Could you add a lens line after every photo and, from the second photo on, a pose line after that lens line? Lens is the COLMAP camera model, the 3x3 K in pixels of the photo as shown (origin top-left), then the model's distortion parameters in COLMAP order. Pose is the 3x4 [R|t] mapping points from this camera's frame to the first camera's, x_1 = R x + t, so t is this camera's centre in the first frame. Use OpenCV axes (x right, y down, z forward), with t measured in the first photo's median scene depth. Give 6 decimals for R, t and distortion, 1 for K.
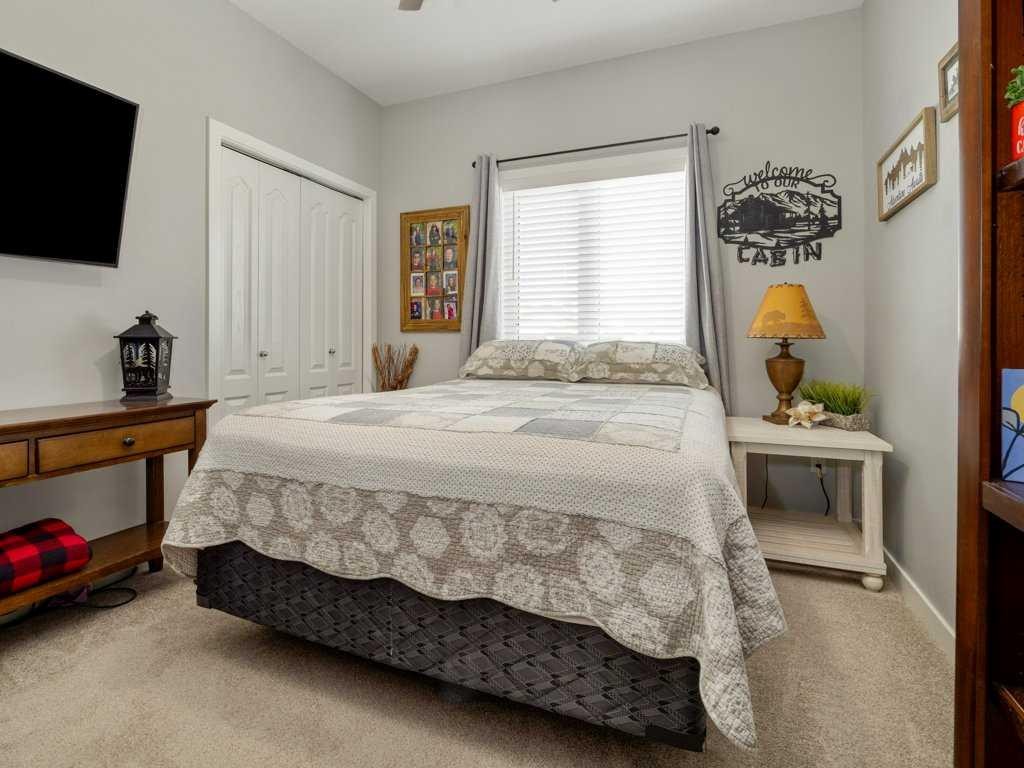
lens RADIAL K [[499.3, 0, 508.0], [0, 499.3, 384.2], [0, 0, 1]] dist [-0.003911, -0.003083]
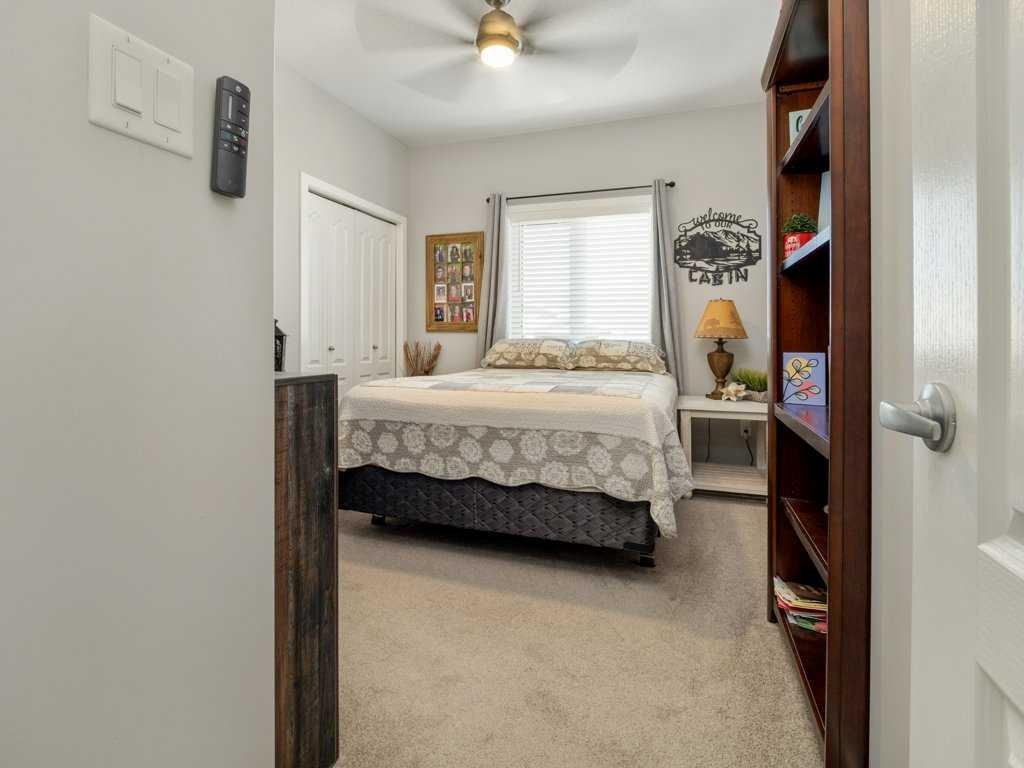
lens RADIAL K [[499.3, 0, 514.9], [0, 499.3, 383.0], [0, 0, 1]] dist [-0.003911, -0.003083]
pose [[0.998088, -0.000957, 0.061799, -0.103851], [0.000944, 1.000000, 0.000238, 0.032443], [-0.061800, -0.000179, 0.998089, -0.356794]]
